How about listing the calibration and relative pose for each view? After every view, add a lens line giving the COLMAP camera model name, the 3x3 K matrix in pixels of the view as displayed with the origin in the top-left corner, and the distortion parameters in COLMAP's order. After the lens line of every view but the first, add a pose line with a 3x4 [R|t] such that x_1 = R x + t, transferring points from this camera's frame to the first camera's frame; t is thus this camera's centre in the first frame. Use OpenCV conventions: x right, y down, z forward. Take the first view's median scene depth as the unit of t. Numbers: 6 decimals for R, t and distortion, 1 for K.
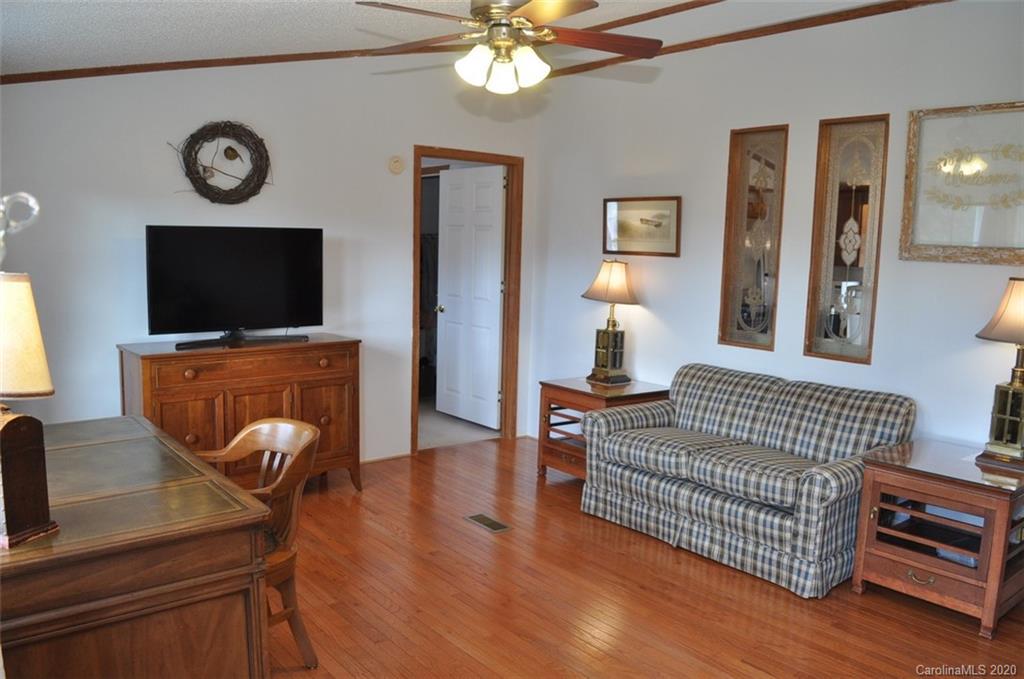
lens RADIAL K [[798.1, 0, 512.0], [0, 798.1, 339.5], [0, 0, 1]] dist [-0.091660, 0.017650]
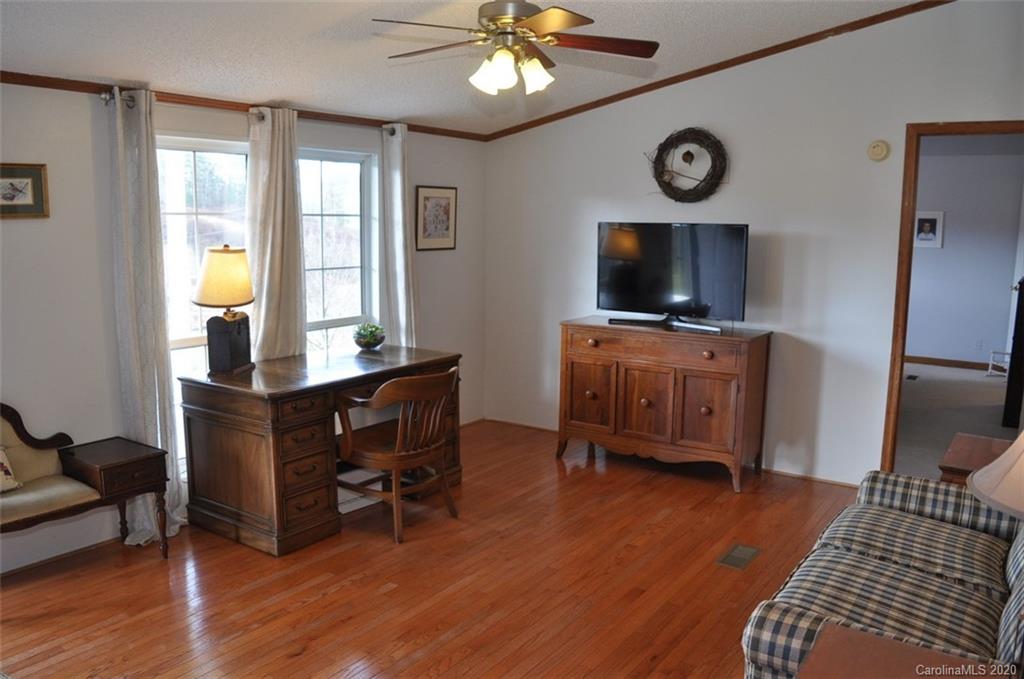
lens RADIAL K [[798.1, 0, 512.0], [0, 798.1, 339.5], [0, 0, 1]] dist [-0.091660, 0.017650]
pose [[0.276006, 0.123546, -0.953183, 0.687126], [-0.121420, 0.988241, 0.092931, -0.057081], [0.953456, 0.090086, 0.287761, 0.475116]]
